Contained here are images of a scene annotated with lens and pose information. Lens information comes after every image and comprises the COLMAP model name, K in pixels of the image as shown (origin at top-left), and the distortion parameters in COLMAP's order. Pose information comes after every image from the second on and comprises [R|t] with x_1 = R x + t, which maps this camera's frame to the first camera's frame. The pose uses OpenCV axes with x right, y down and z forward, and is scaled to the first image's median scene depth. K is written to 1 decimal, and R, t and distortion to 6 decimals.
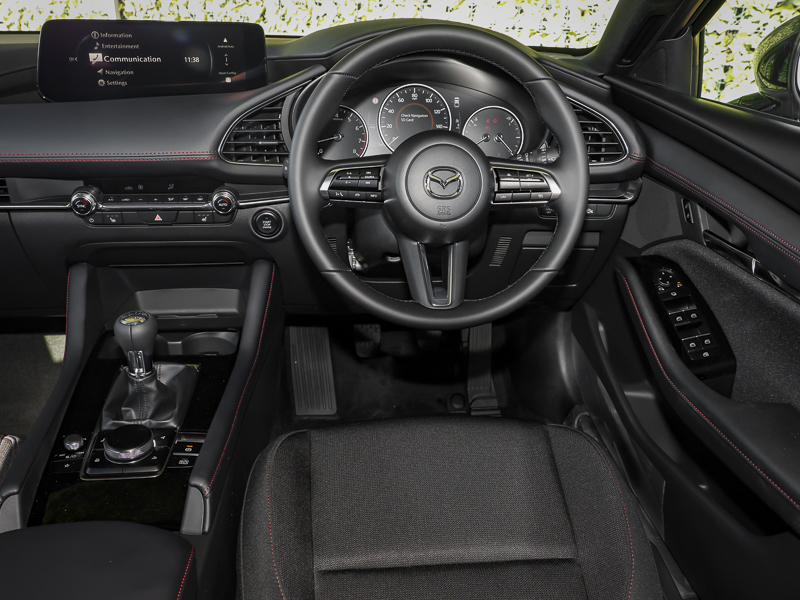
lens RADIAL K [[592.0, 0, 400.0], [0, 592.0, 300.0], [0, 0, 1]] dist [0.002164, -0.006549]
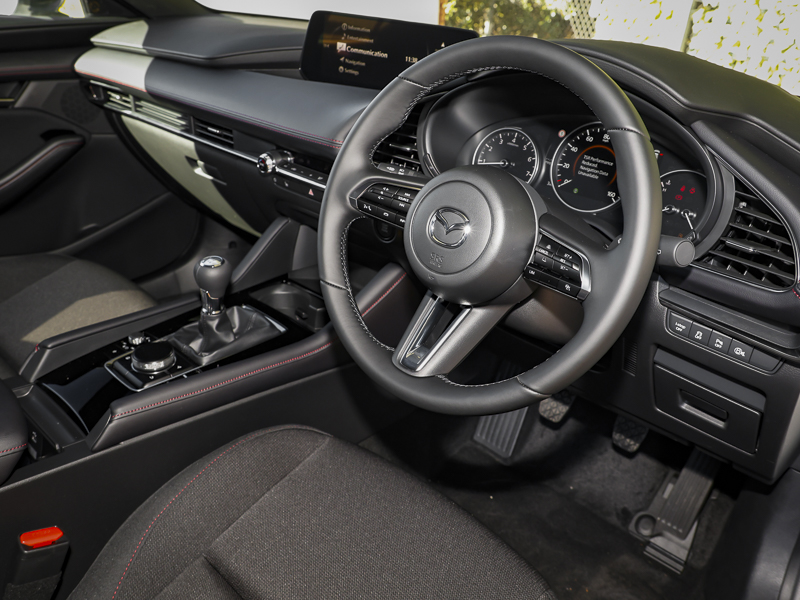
lens RADIAL K [[592.0, 0, 400.0], [0, 592.0, 300.0], [0, 0, 1]] dist [0.002164, -0.006549]
pose [[0.733778, 0.360000, -0.576168, 0.388732], [-0.377012, 0.921273, 0.095484, -0.114364], [0.565182, 0.147158, 0.811735, 0.218283]]
